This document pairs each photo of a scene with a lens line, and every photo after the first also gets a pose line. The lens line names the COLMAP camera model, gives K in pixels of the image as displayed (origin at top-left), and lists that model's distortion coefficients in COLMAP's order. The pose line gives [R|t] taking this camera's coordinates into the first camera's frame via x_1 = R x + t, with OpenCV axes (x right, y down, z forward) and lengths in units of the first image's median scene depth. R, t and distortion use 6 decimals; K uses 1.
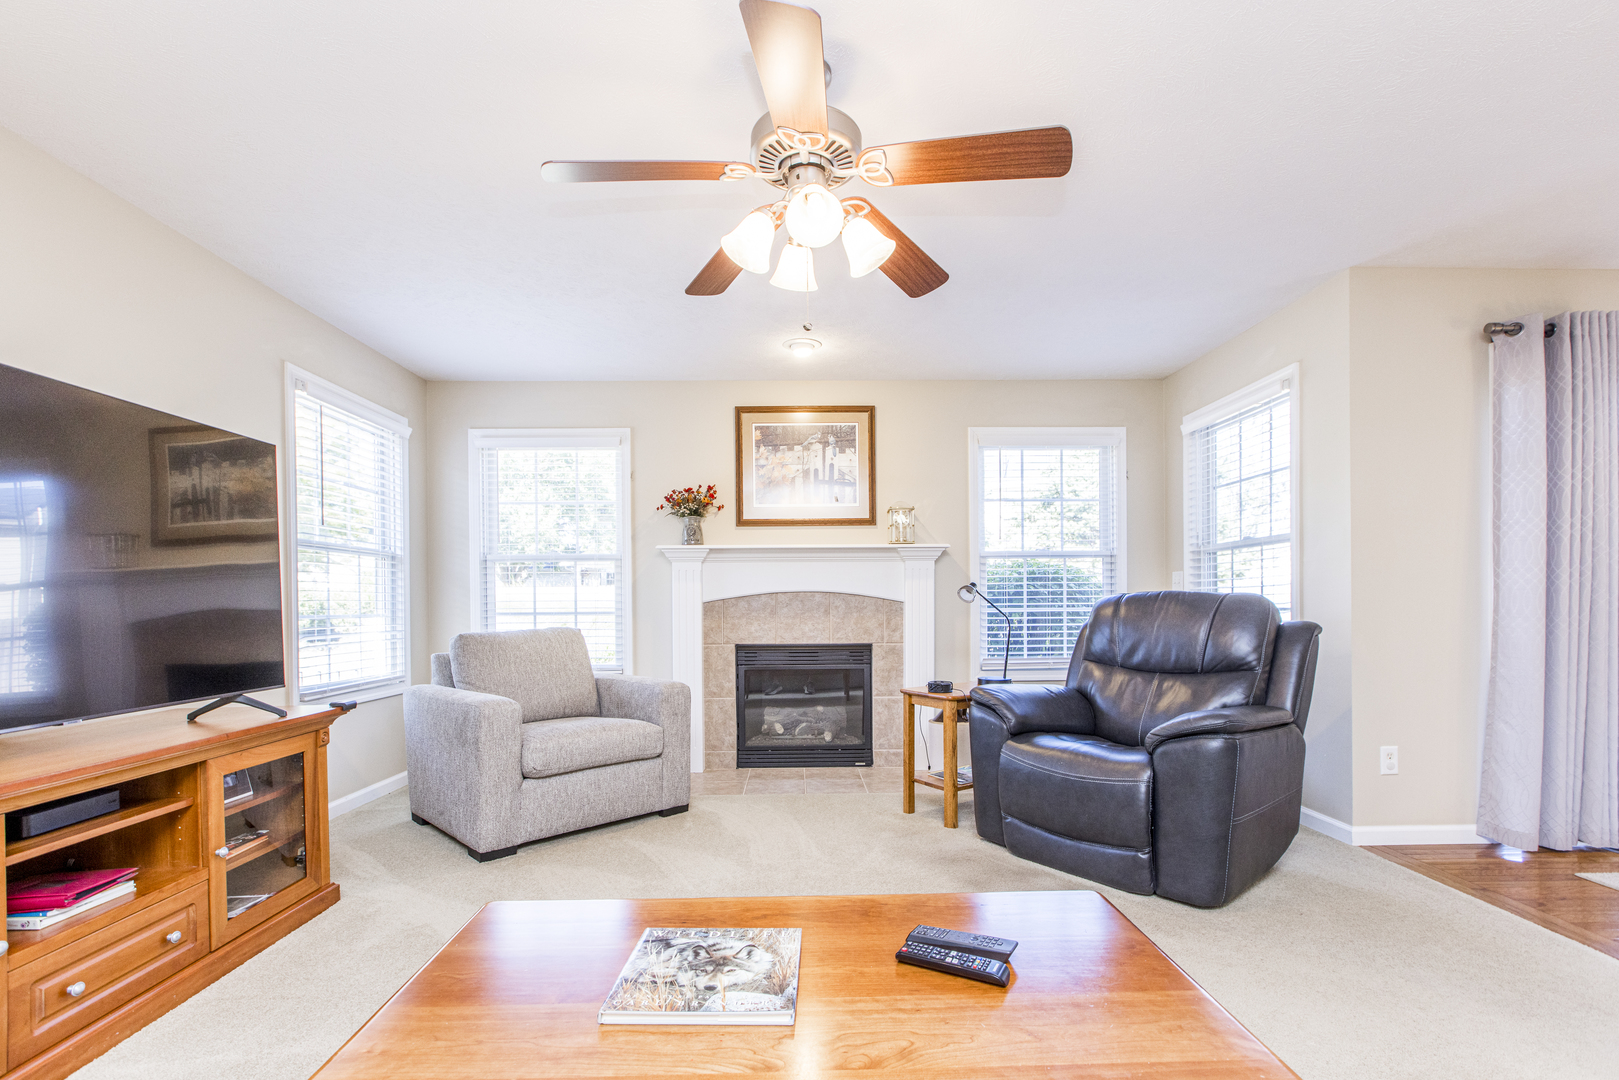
lens RADIAL K [[720.4, 0, 811.5], [0, 720.4, 606.1], [0, 0, 1]] dist [0.005886, -0.001927]
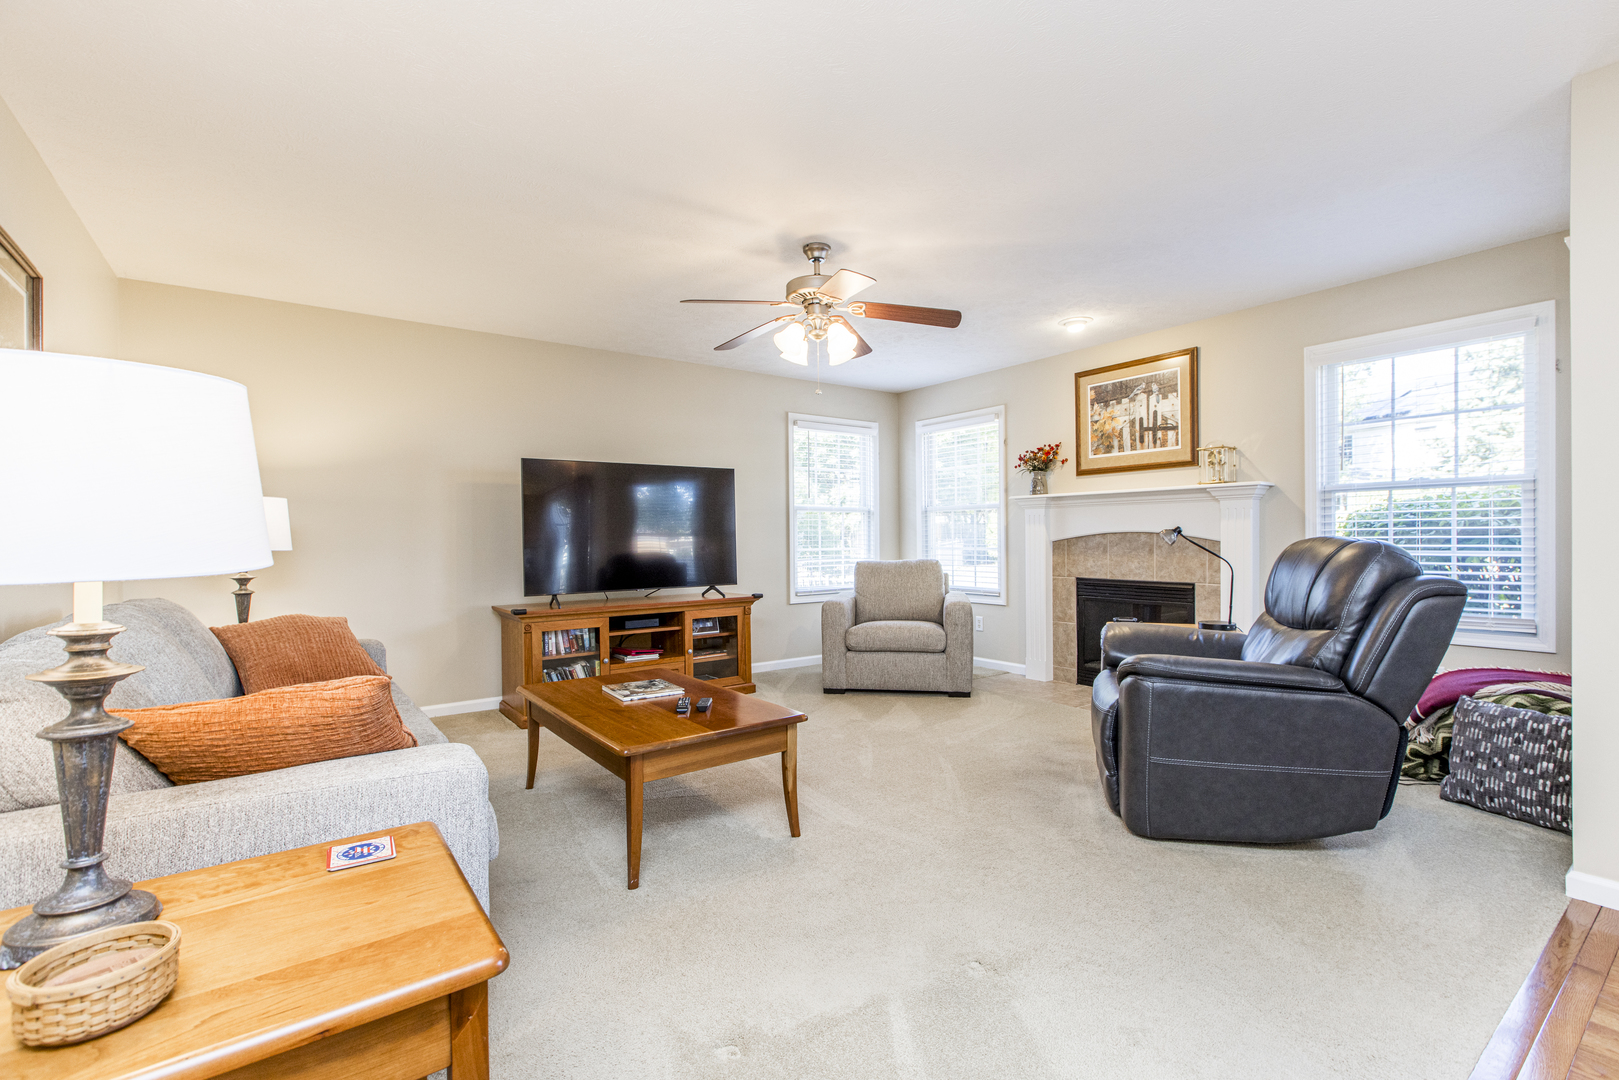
lens RADIAL K [[720.4, 0, 825.5], [0, 720.4, 541.4], [0, 0, 1]] dist [0.005886, -0.001927]
pose [[0.590113, 0.006971, -0.807290, 0.597480], [0.001259, 0.999954, 0.009556, -0.017197], [0.807320, -0.006656, 0.590077, -0.013060]]
